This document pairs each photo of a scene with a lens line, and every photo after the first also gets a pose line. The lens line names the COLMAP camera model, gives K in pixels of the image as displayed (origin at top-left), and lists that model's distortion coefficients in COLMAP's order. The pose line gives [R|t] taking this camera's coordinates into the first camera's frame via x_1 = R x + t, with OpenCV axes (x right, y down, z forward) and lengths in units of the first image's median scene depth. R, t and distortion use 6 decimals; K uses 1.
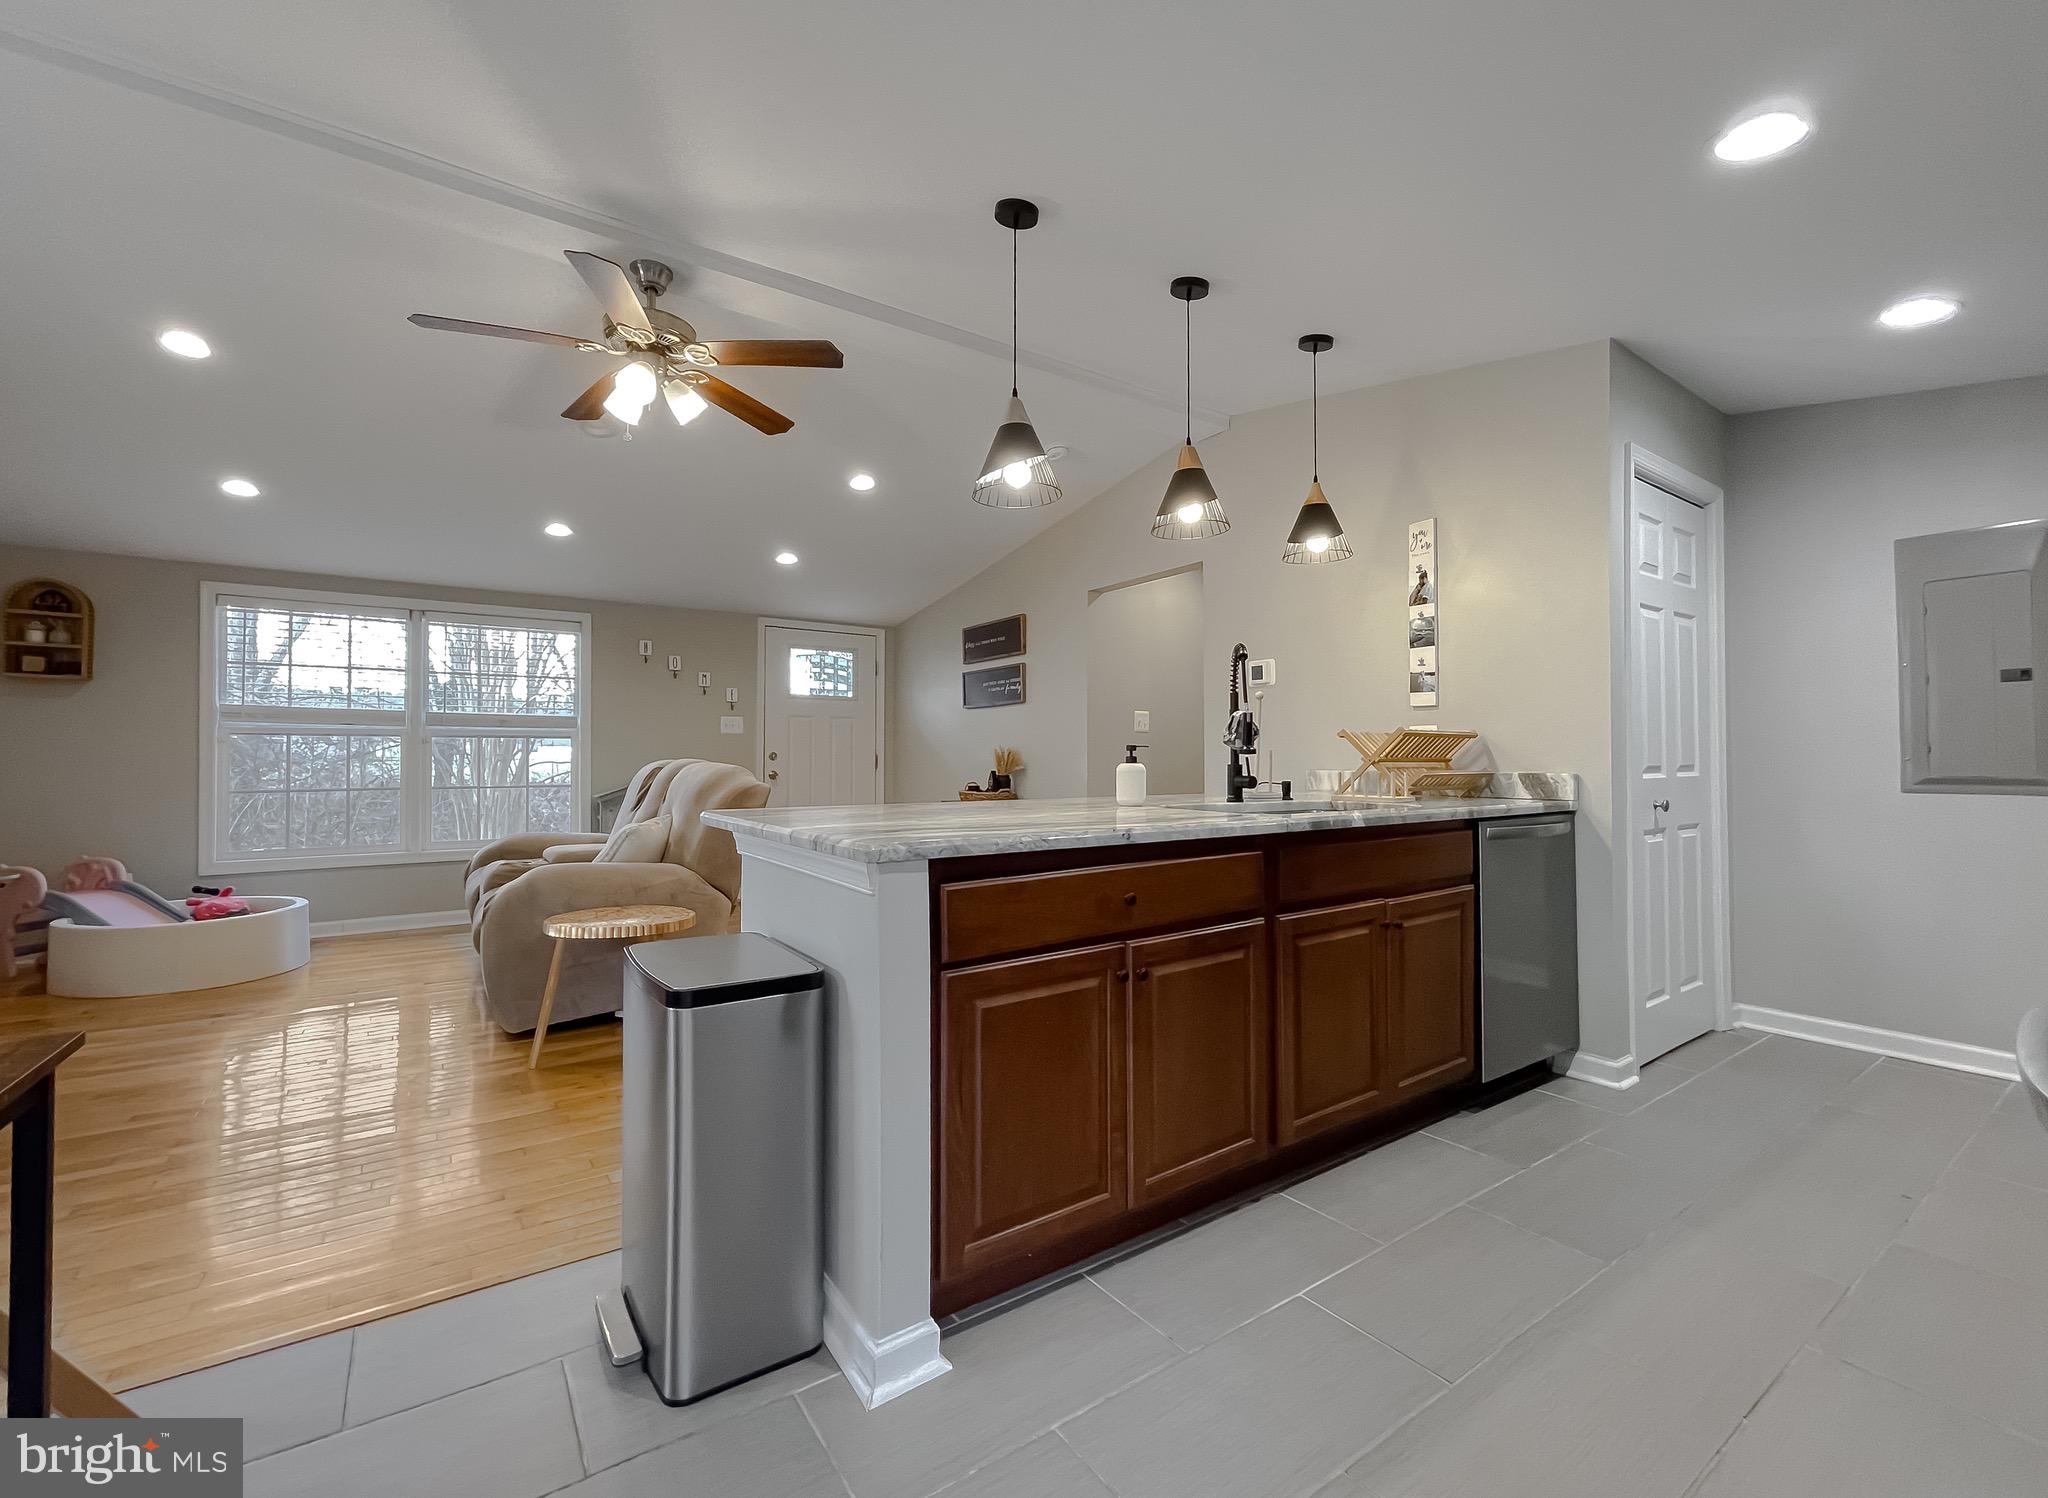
lens RADIAL K [[869.2, 0, 1019.7], [0, 869.2, 740.7], [0, 0, 1]] dist [-0.002150, 0.000471]
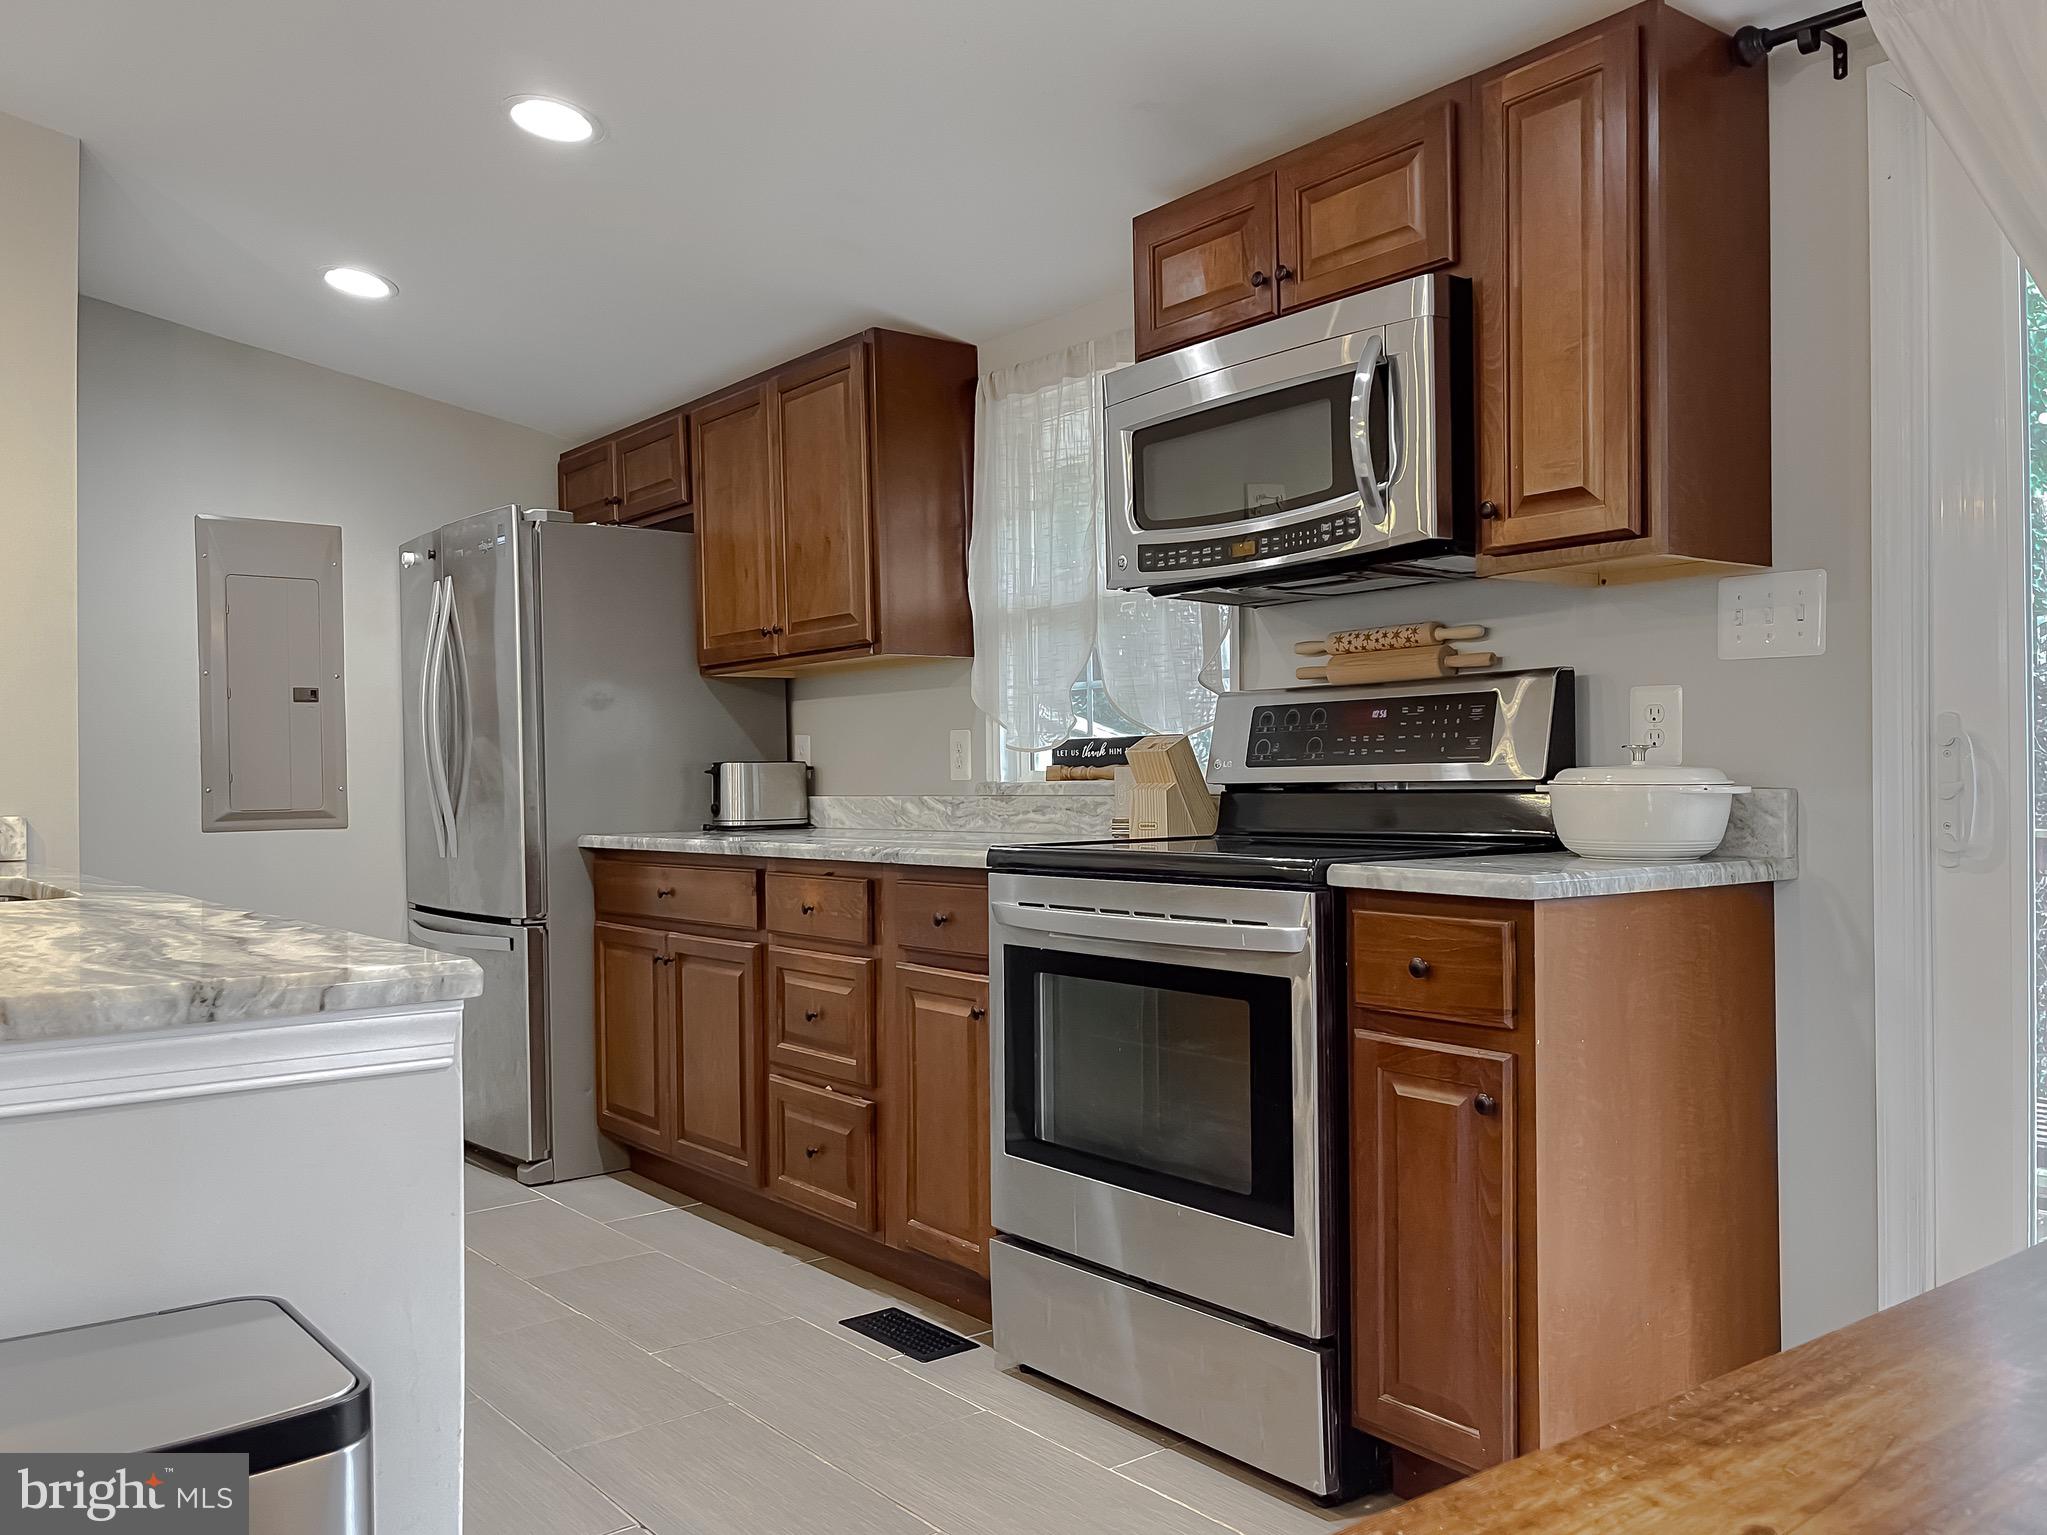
lens RADIAL K [[1598.9, 0, 1036.6], [0, 1598.9, 784.1], [0, 0, 1]] dist [0.104084, -0.201001]
pose [[-0.078526, -0.001886, 0.996910, -0.530393], [-0.010055, 0.999949, 0.001100, 0.005715], [-0.996861, -0.009938, -0.078541, 0.345621]]
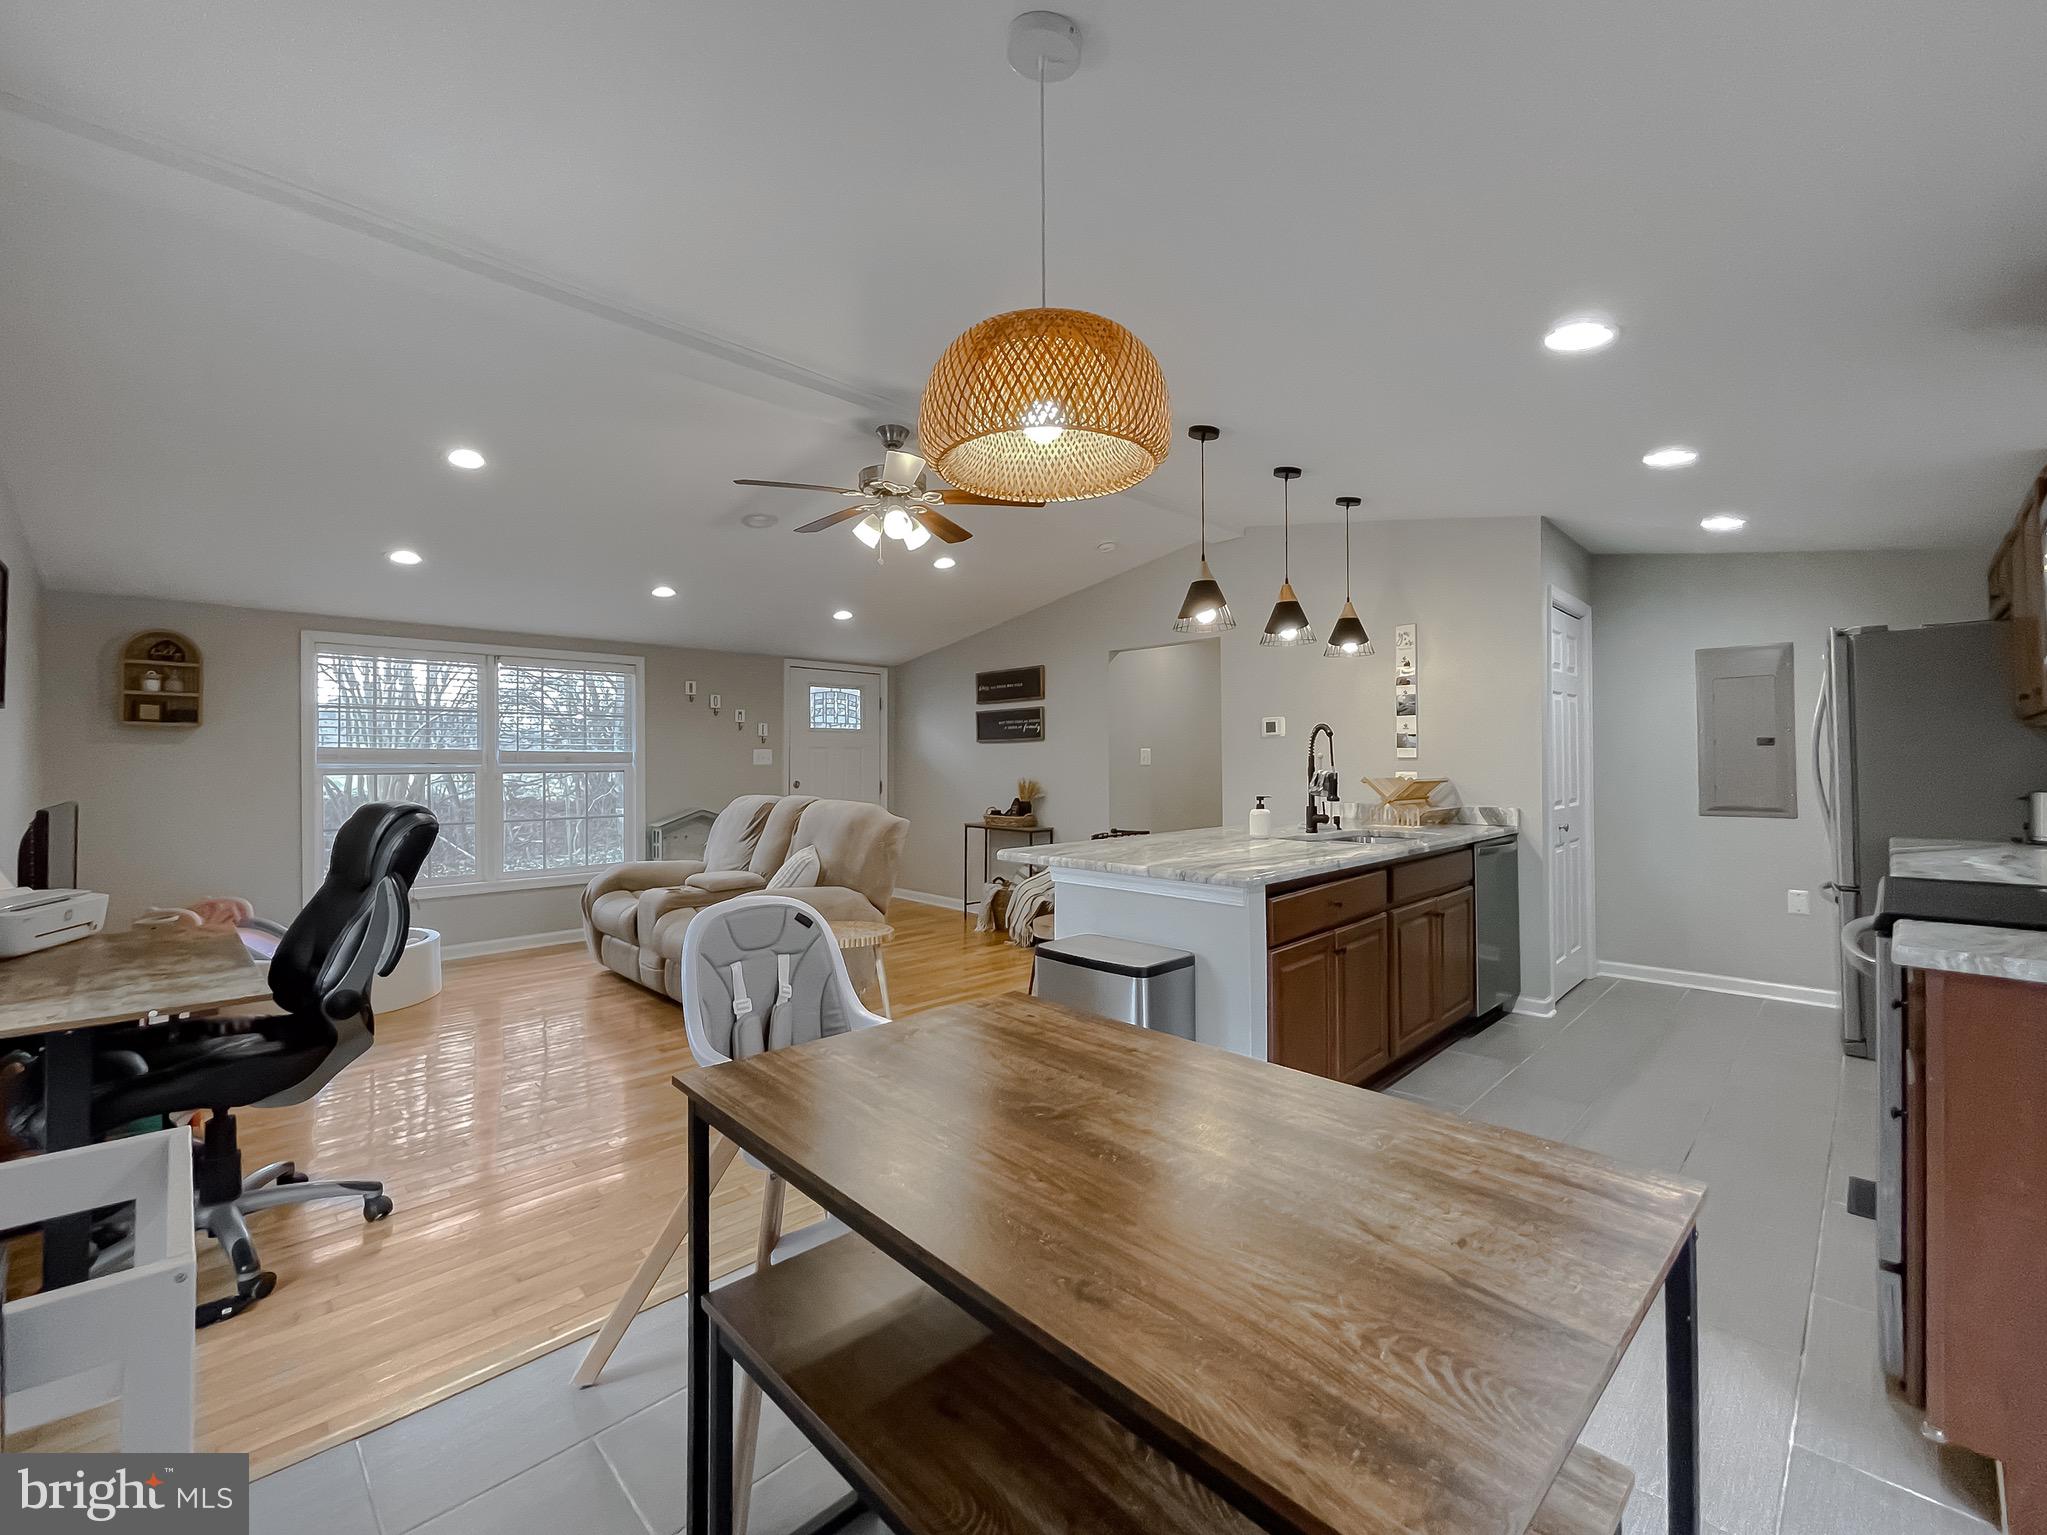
lens RADIAL K [[863.0, 0, 1018.9], [0, 863.0, 751.1], [0, 0, 1]] dist [0.000125, -0.000101]
pose [[0.984037, -0.002955, 0.177941, -0.429297], [0.002030, 0.999983, 0.005380, -0.064736], [-0.177954, -0.004933, 0.984026, -0.274833]]
